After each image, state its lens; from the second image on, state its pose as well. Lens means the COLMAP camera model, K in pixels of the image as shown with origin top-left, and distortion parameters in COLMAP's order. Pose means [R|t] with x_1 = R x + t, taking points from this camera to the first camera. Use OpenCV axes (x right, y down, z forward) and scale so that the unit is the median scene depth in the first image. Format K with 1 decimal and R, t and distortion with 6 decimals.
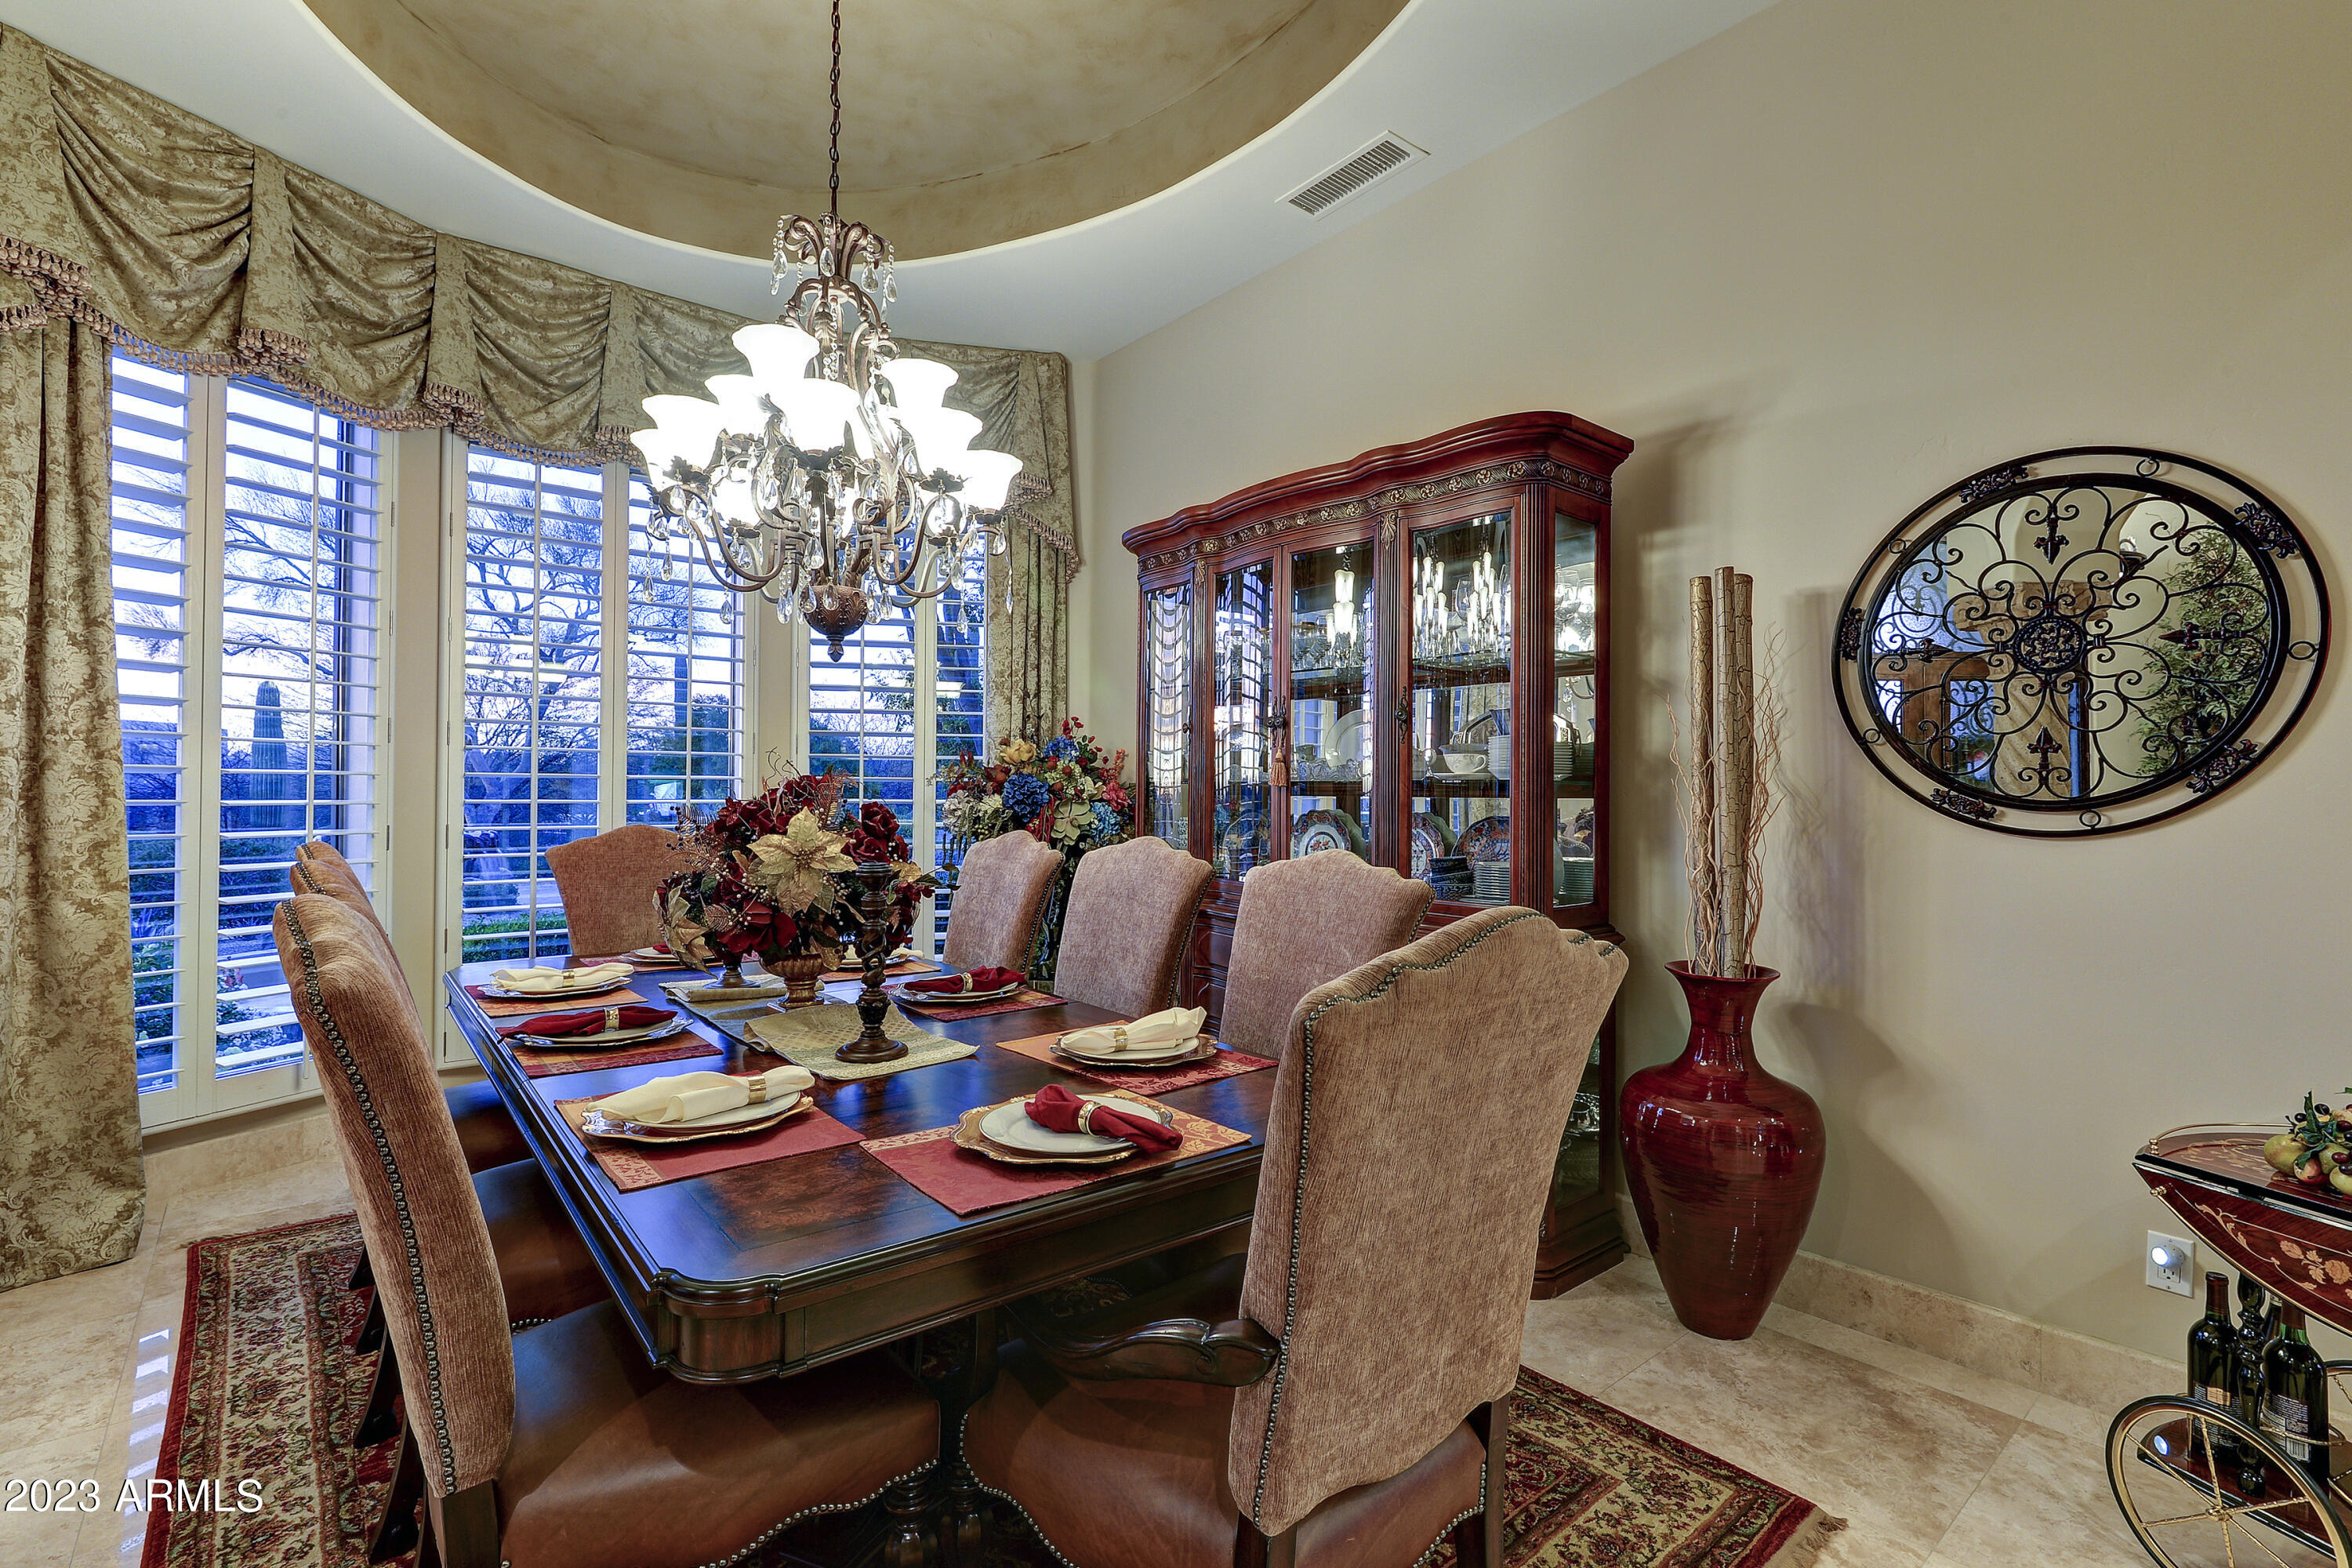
lens RADIAL K [[1074.3, 0, 1179.1], [0, 1074.3, 778.3], [0, 0, 1]] dist [0.002039, 0.000314]
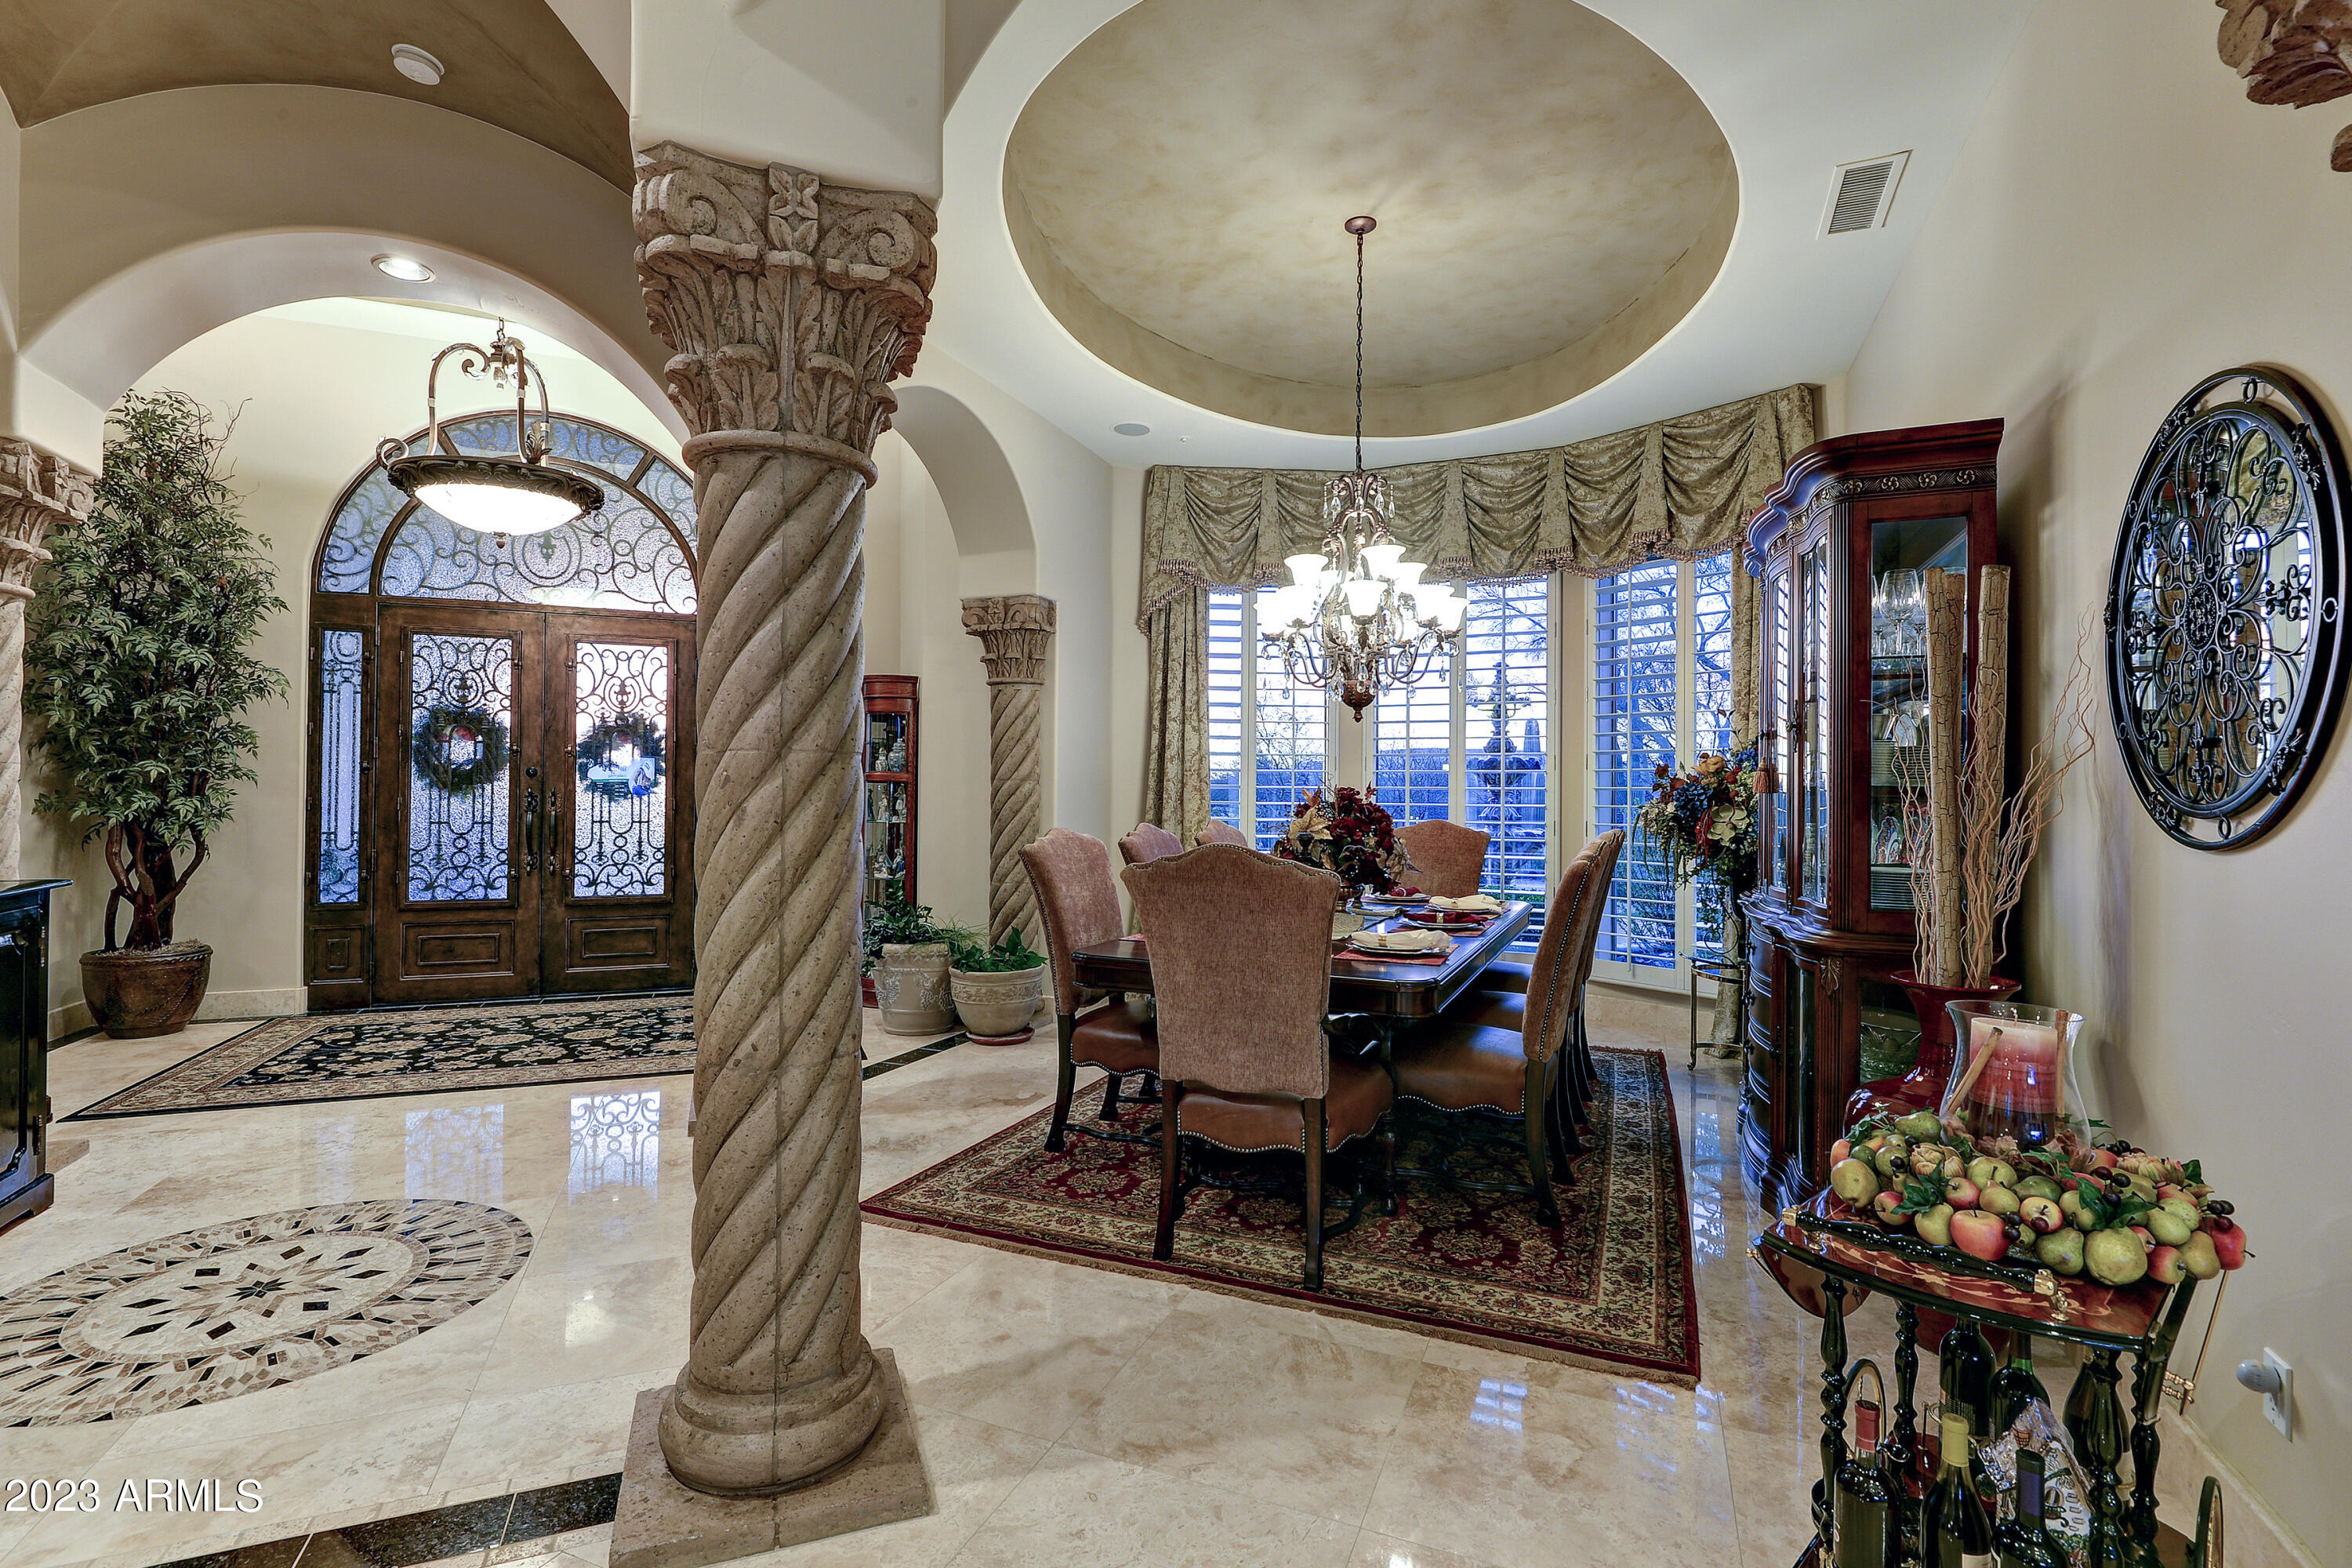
lens RADIAL K [[1090.7, 0, 1159.1], [0, 1090.7, 794.8], [0, 0, 1]] dist [0.001072, 0.000231]
pose [[0.445234, -0.002225, -0.895412, 0.896602], [0.001967, 0.999997, -0.001507, 0.009711], [0.895412, -0.001090, 0.445237, -0.063705]]
